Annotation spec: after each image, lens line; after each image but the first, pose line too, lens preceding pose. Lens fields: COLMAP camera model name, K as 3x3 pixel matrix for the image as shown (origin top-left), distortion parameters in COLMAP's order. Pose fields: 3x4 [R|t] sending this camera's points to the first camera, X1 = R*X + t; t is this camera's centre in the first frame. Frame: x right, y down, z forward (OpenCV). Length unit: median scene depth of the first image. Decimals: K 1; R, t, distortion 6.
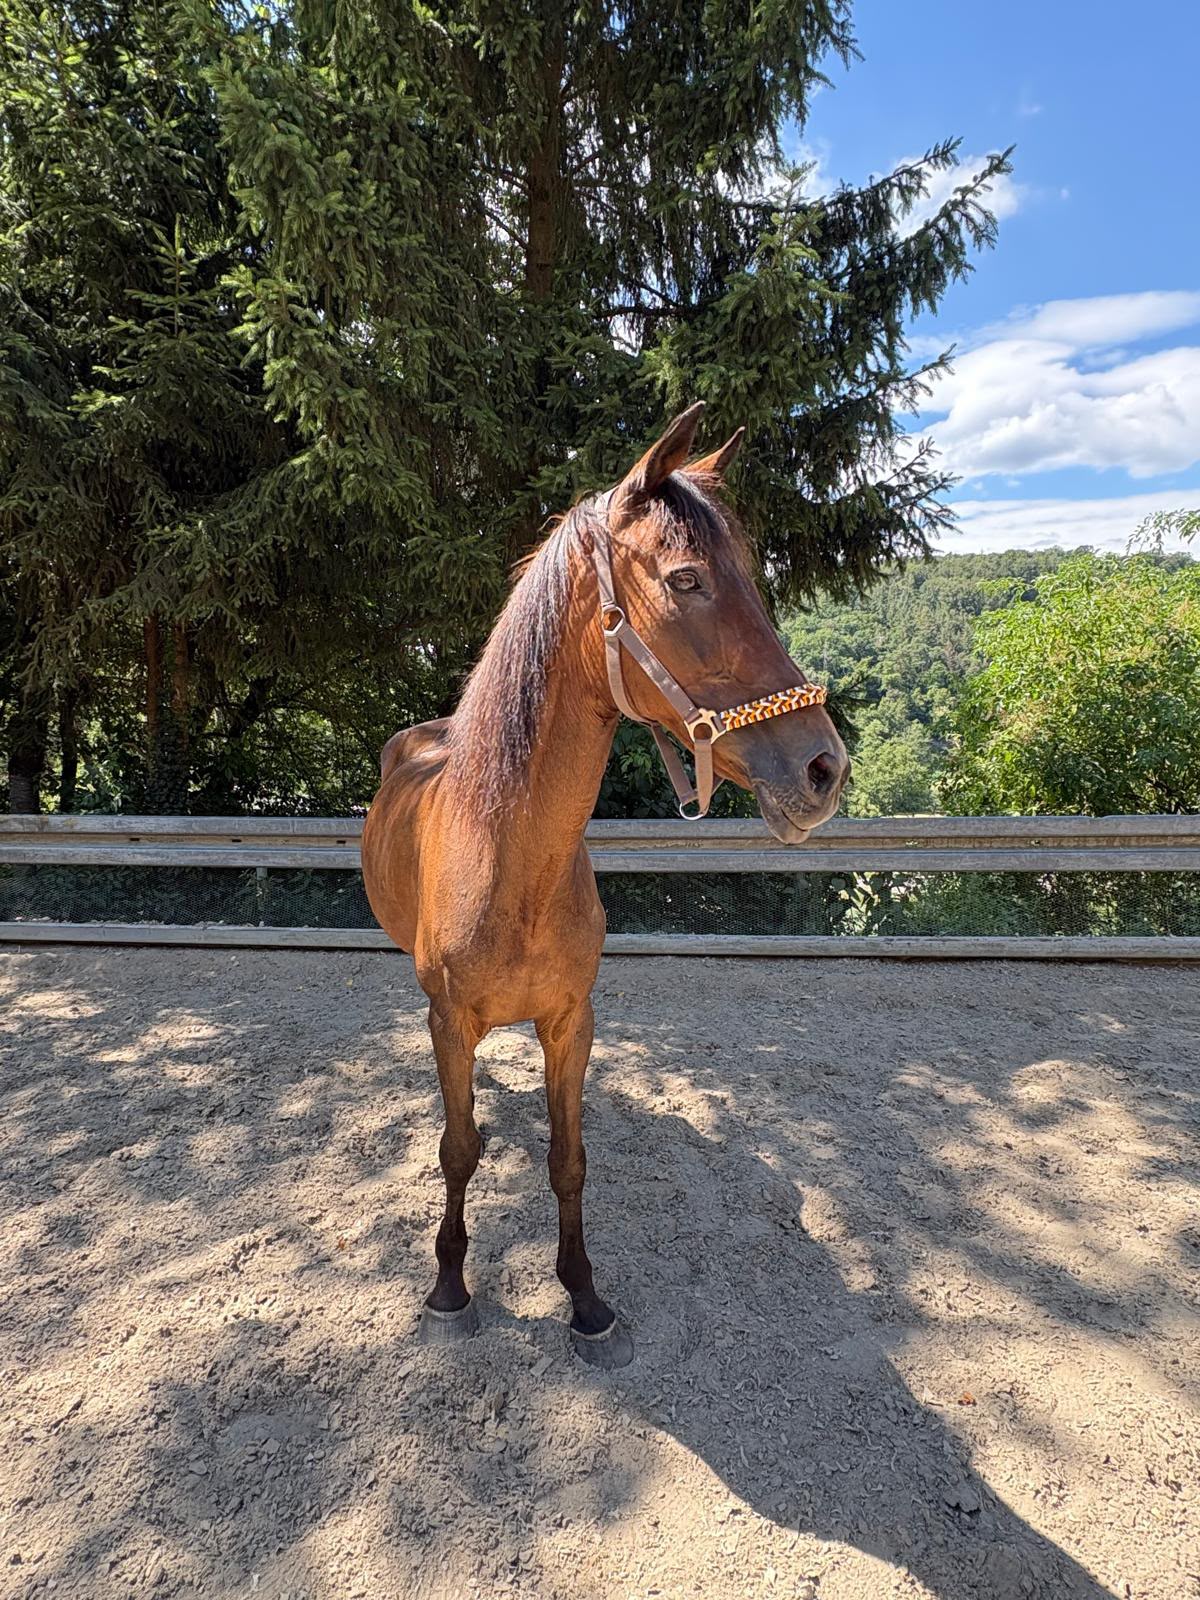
lens RADIAL K [[861.7, 0, 608.6], [0, 861.7, 825.4], [0, 0, 1]] dist [-0.022786, 0.000081]
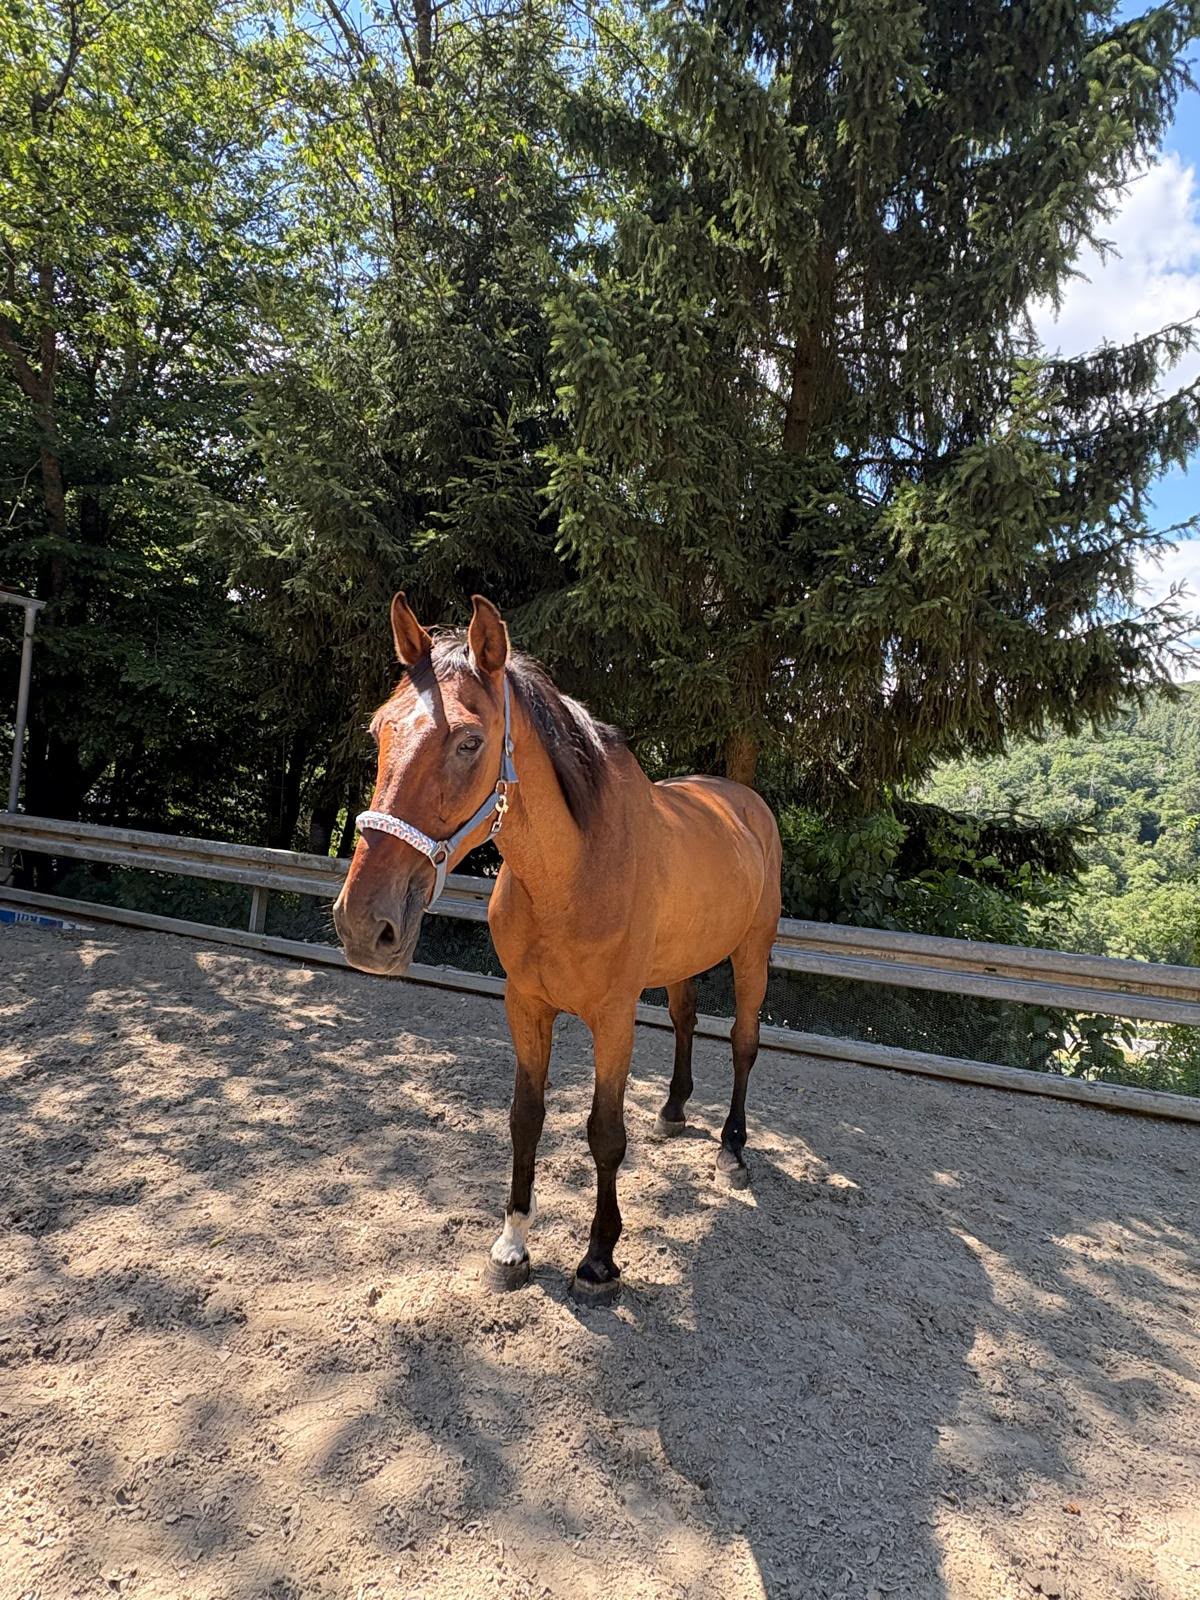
lens RADIAL K [[904.0, 0, 600.0], [0, 904.0, 800.0], [0, 0, 1]] dist [0.020231, -0.000450]
pose [[0.959676, 0.096988, -0.263847, 0.033451], [-0.132453, 0.983887, -0.120094, 0.014190], [0.247948, 0.150198, 0.957059, -0.147038]]
